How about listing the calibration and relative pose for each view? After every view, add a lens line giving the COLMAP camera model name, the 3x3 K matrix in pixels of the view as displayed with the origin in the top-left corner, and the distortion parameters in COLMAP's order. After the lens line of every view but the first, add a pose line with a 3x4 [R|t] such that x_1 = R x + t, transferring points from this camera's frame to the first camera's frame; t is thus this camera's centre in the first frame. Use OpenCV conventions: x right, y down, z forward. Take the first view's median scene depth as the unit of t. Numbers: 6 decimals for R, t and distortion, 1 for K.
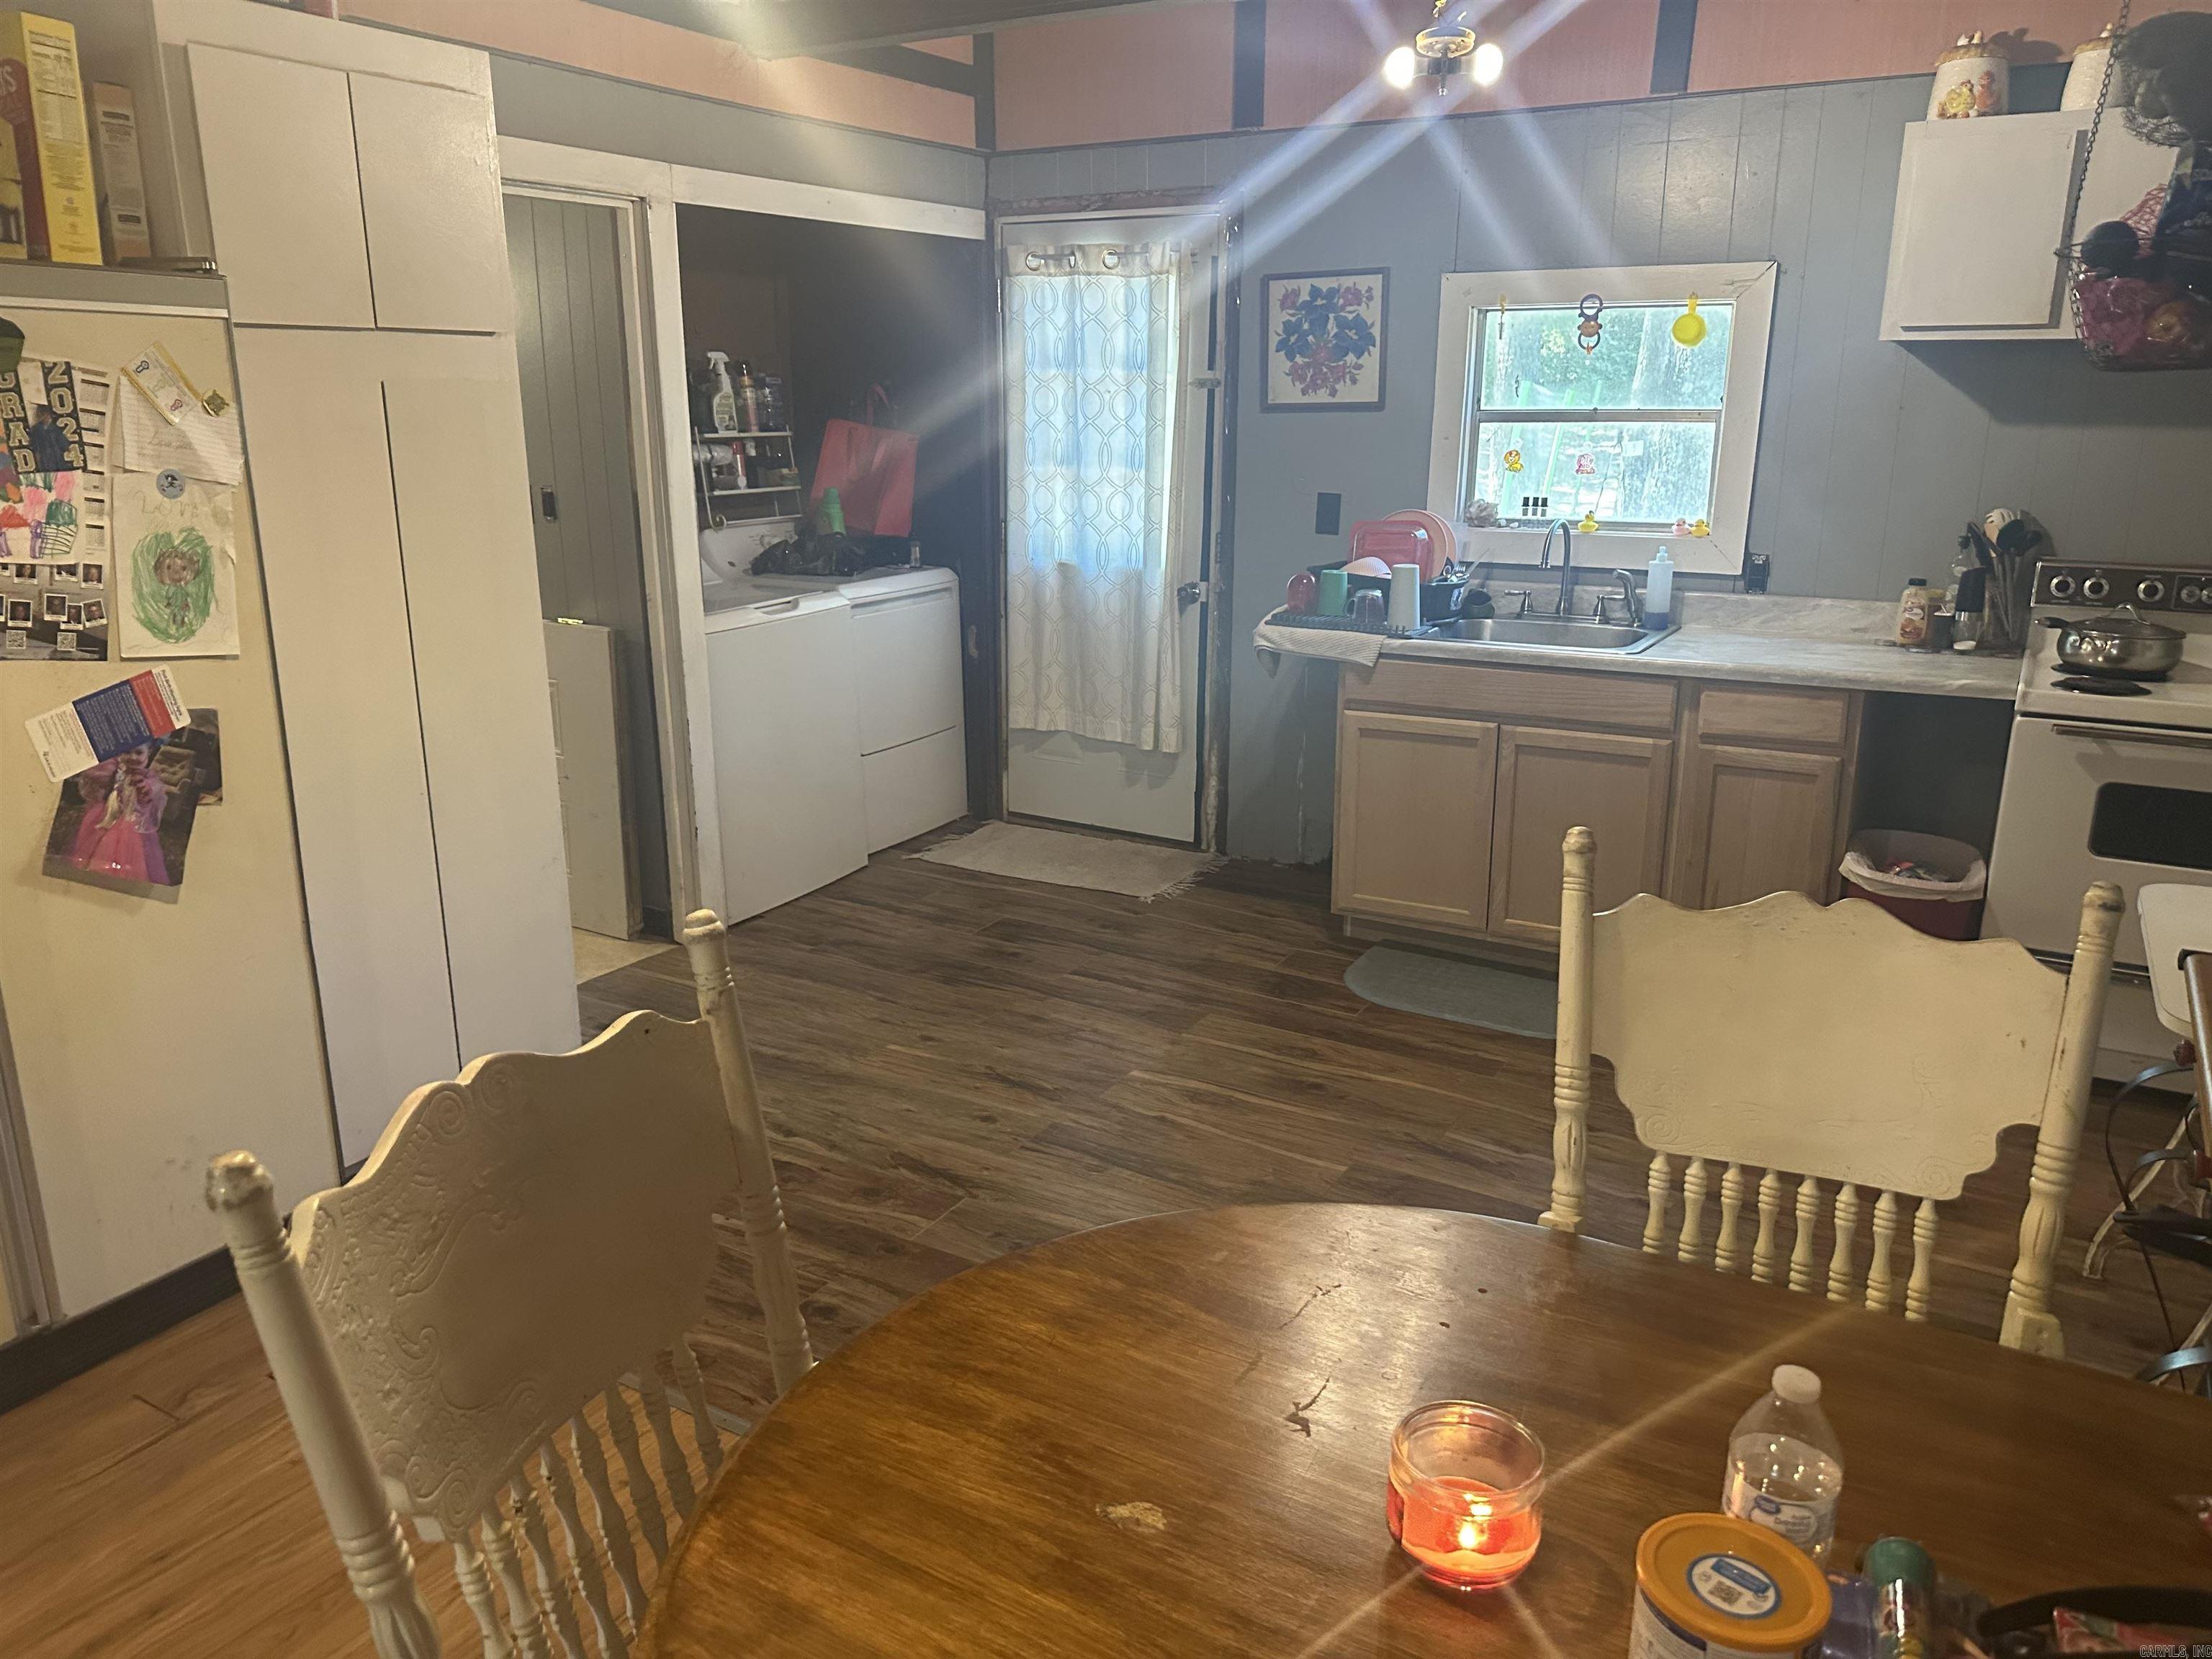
lens RADIAL K [[1542.8, 0, 1110.7], [0, 1542.8, 839.4], [0, 0, 1]] dist [0.072376, -0.100989]
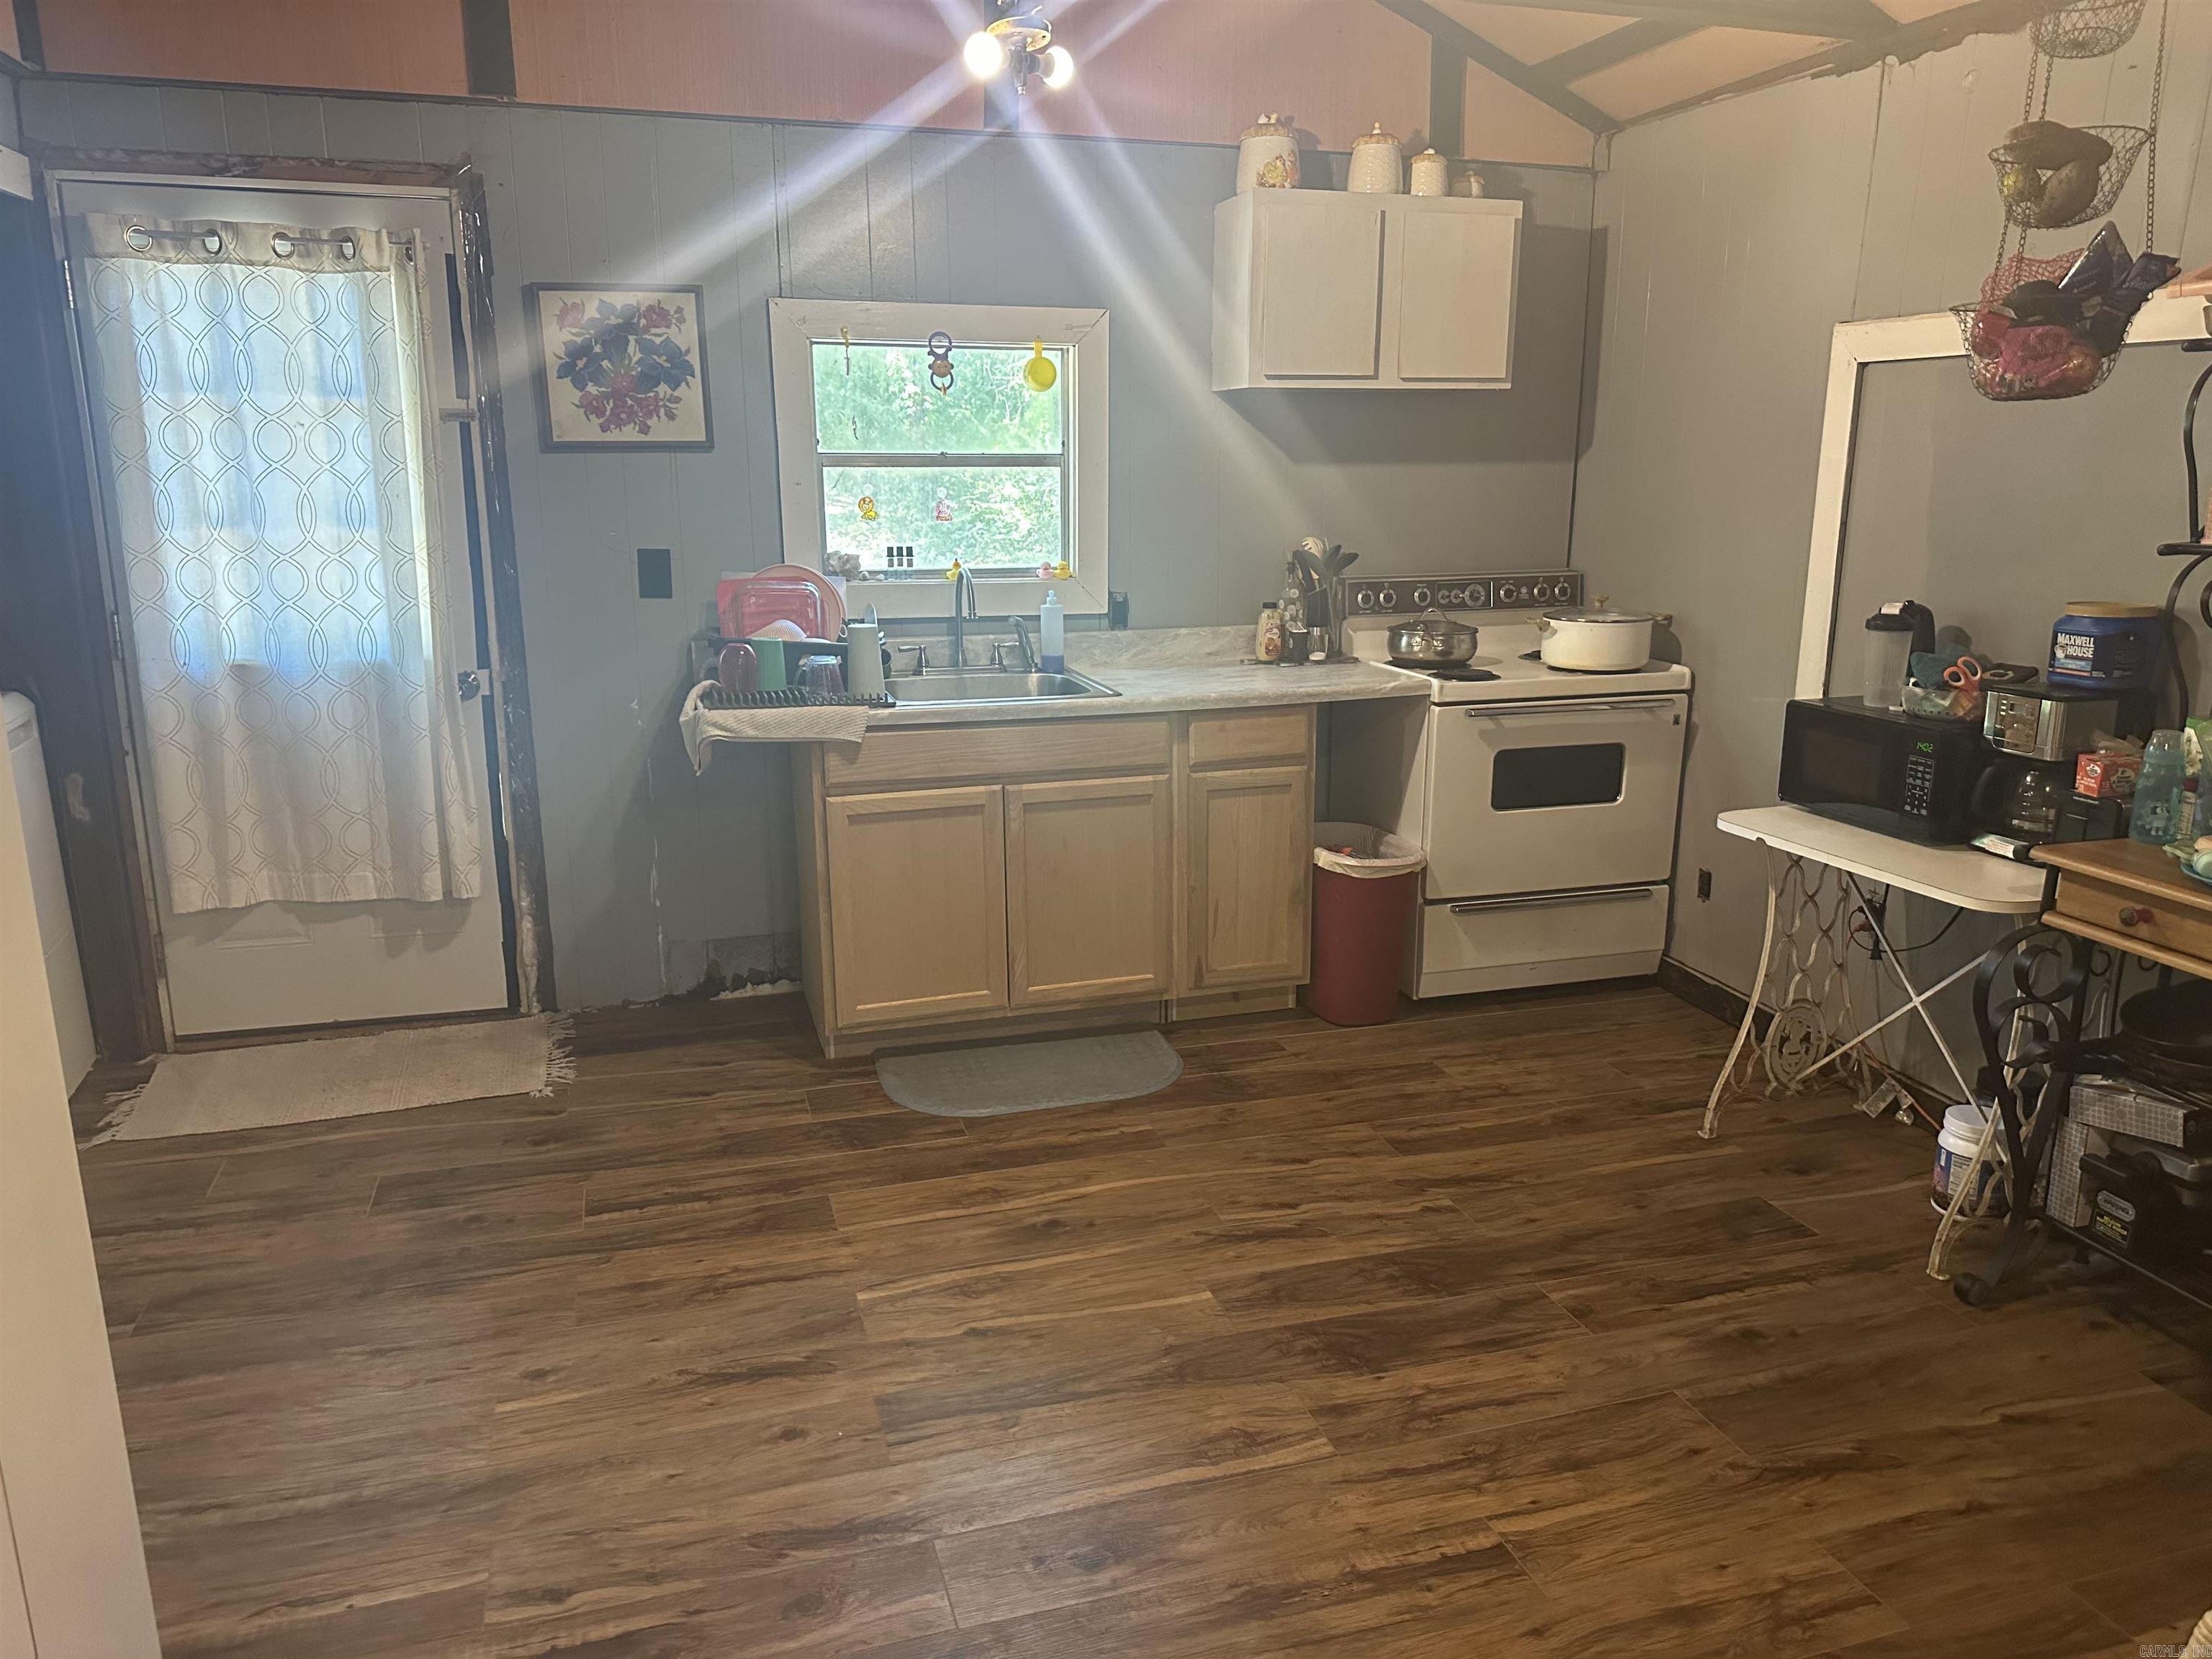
lens RADIAL K [[1541.6, 0, 1133.2], [0, 1541.6, 816.0], [0, 0, 1]] dist [0.187957, -0.288654]
pose [[0.683721, -0.166266, 0.710550, -0.322532], [0.203131, 0.978577, 0.033522, -0.063758], [-0.700901, 0.121416, 0.702848, 0.260745]]
